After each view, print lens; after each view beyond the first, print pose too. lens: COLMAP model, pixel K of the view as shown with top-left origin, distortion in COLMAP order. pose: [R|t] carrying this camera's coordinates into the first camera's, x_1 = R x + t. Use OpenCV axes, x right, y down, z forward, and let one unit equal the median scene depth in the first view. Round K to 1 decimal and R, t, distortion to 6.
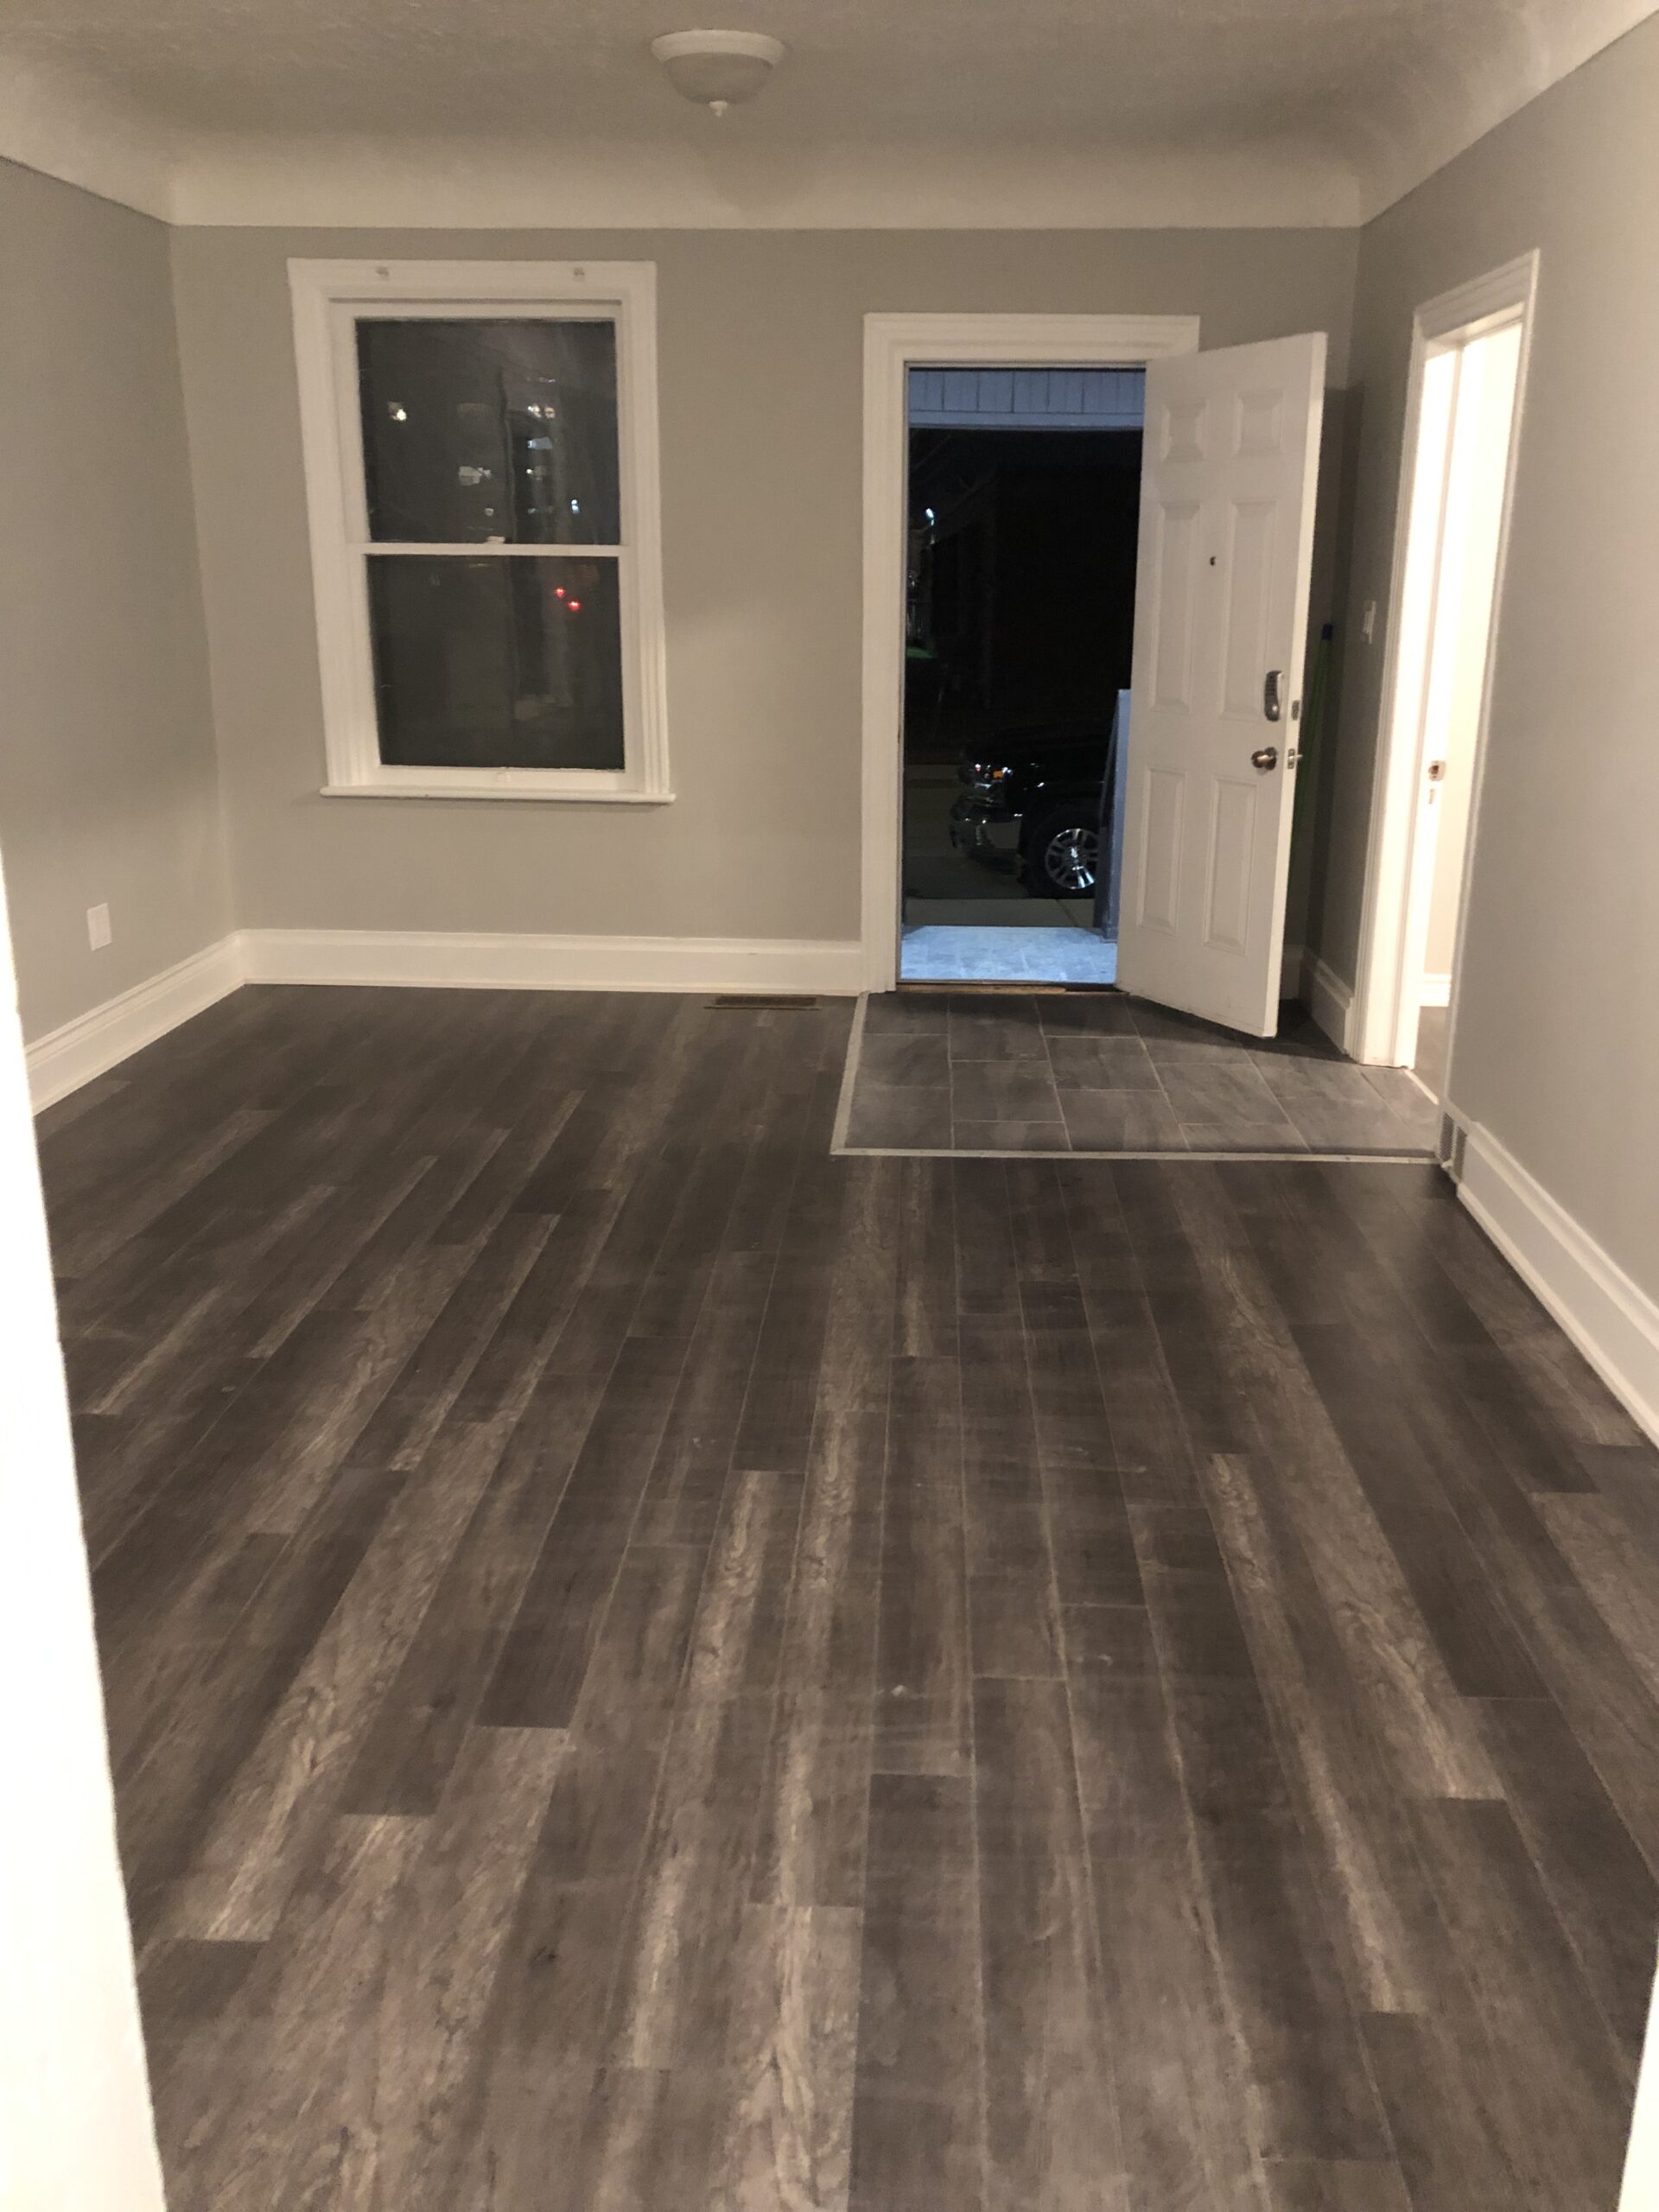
lens RADIAL K [[1812.3, 0, 827.6], [0, 1812.3, 1086.6], [0, 0, 1]] dist [0.025935, 0.009596]
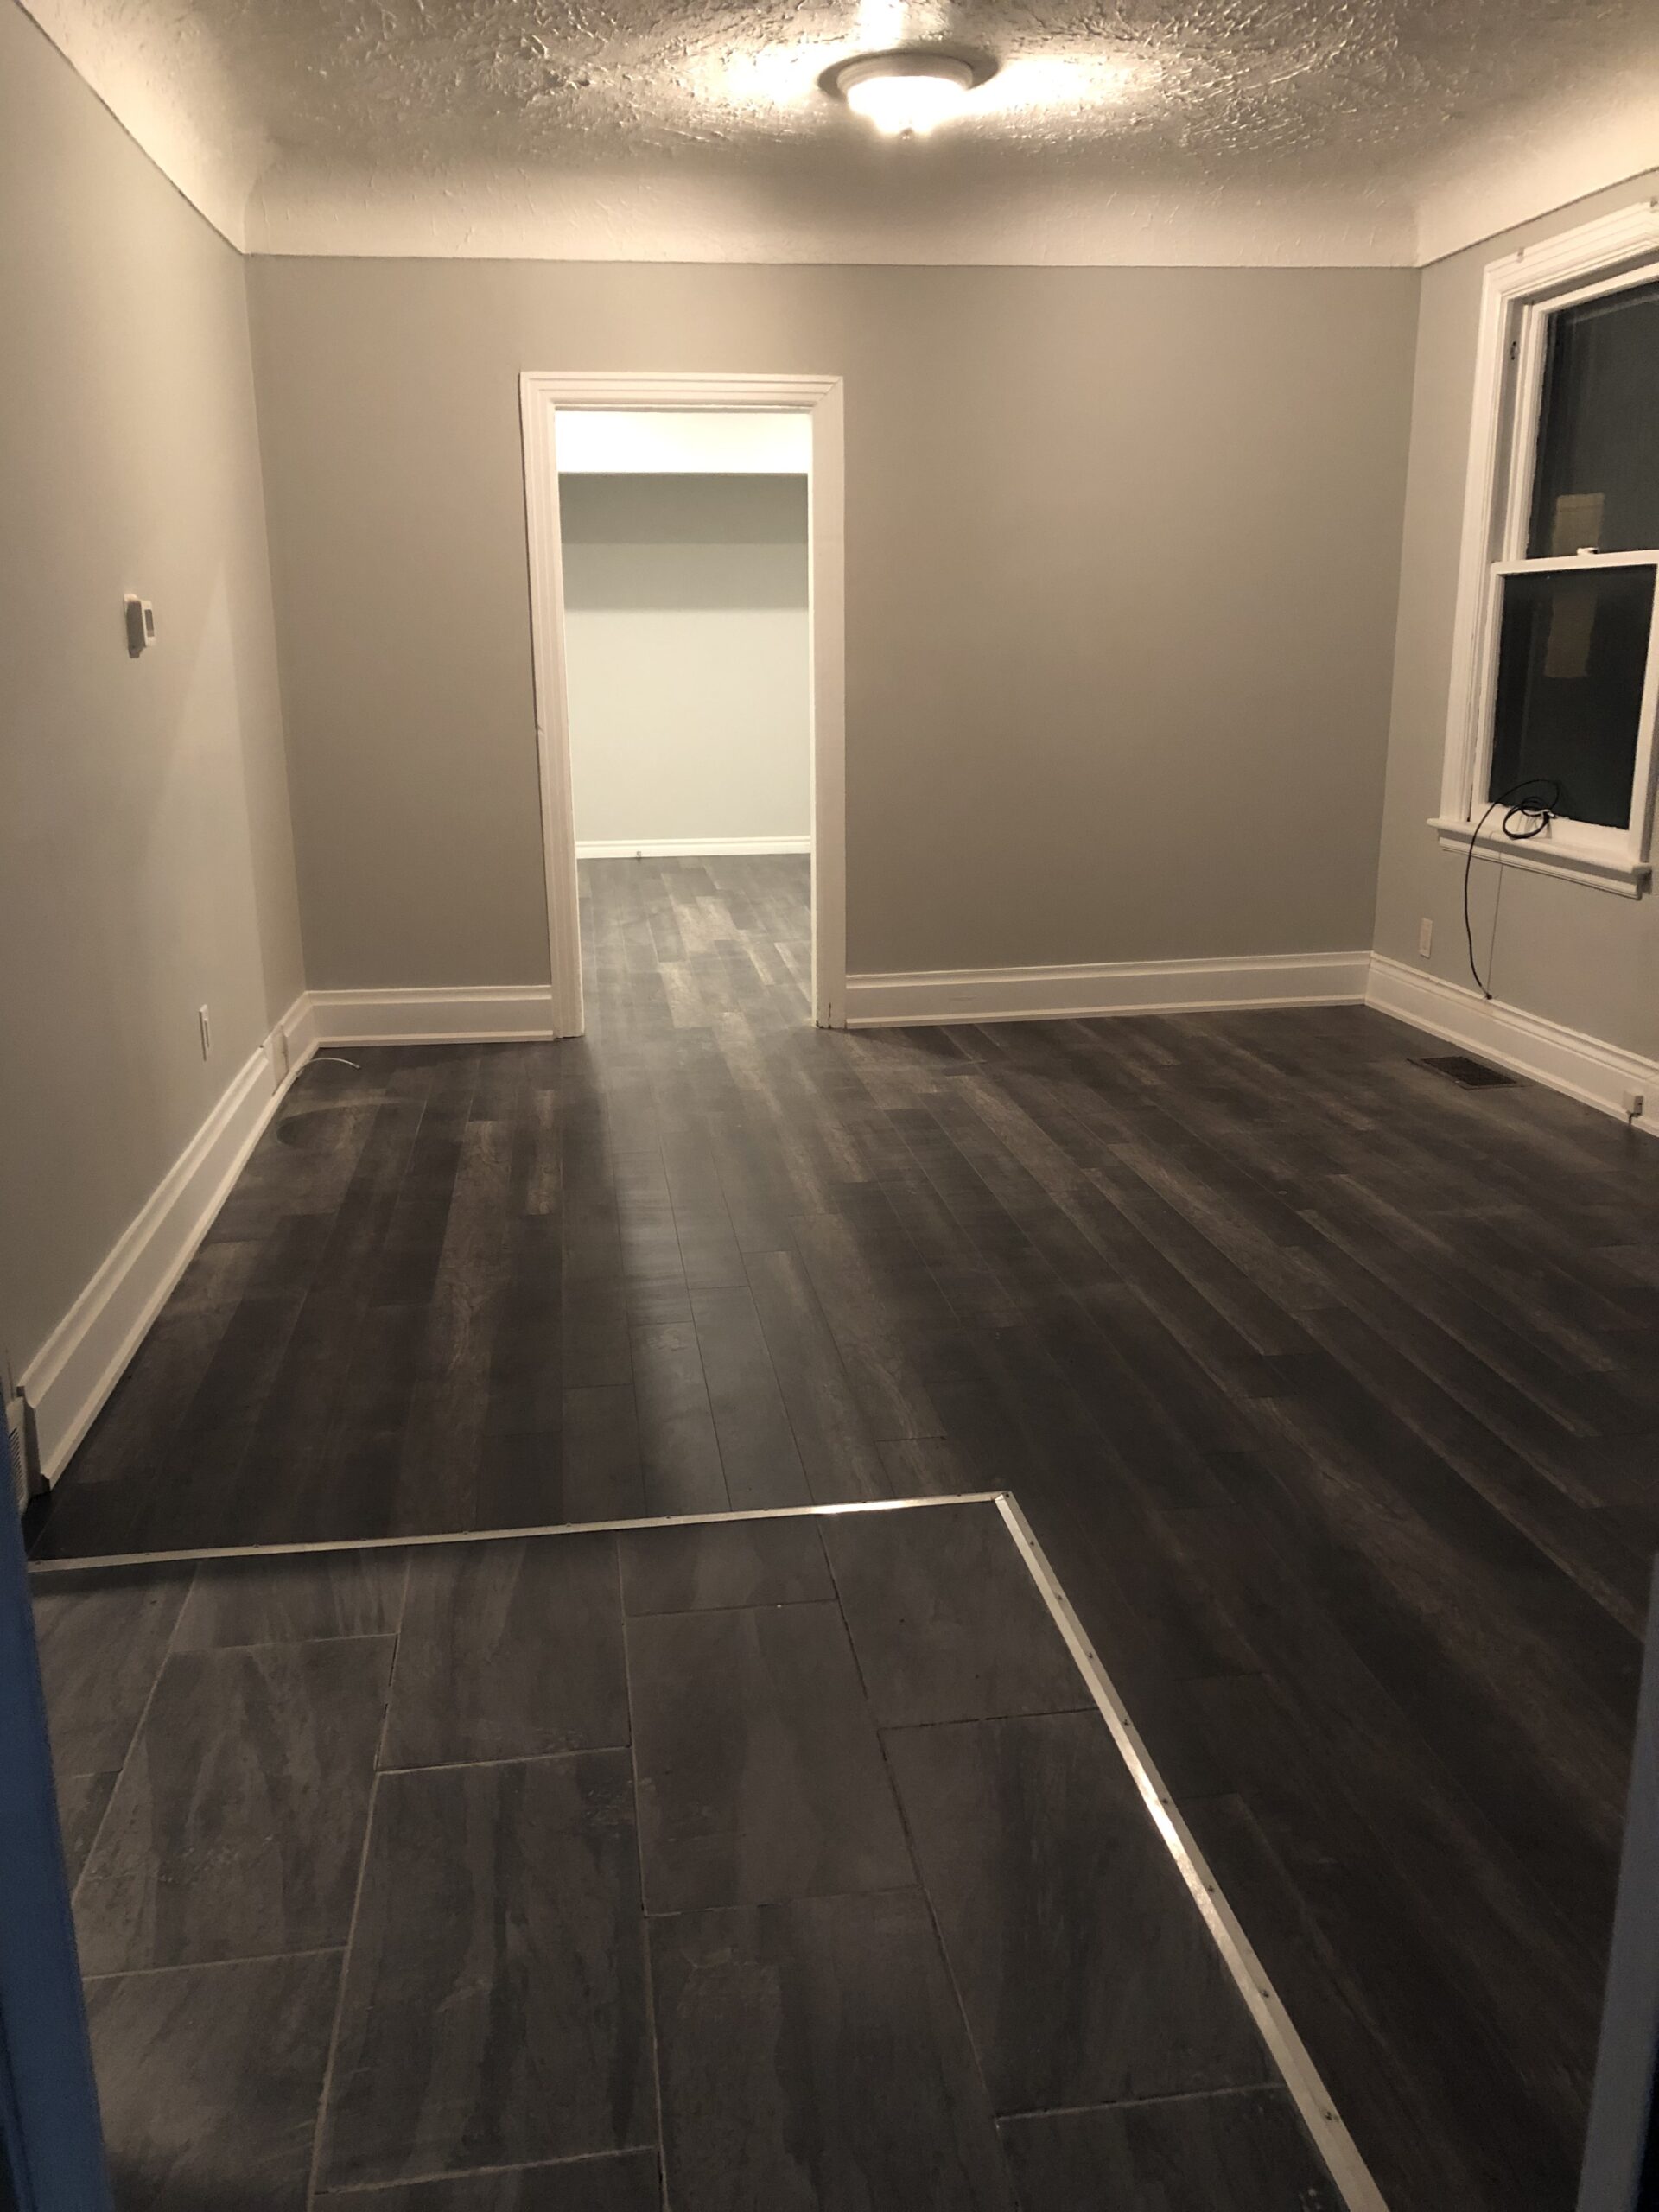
lens RADIAL K [[1812.3, 0, 831.5], [0, 1812.3, 1107.3], [0, 0, 1]] dist [0.025935, 0.009596]
pose [[-0.980047, 0.056087, -0.190688, 0.237800], [-0.049219, 0.861003, 0.506212, -0.534423], [0.192575, 0.505498, -0.841063, 1.996247]]
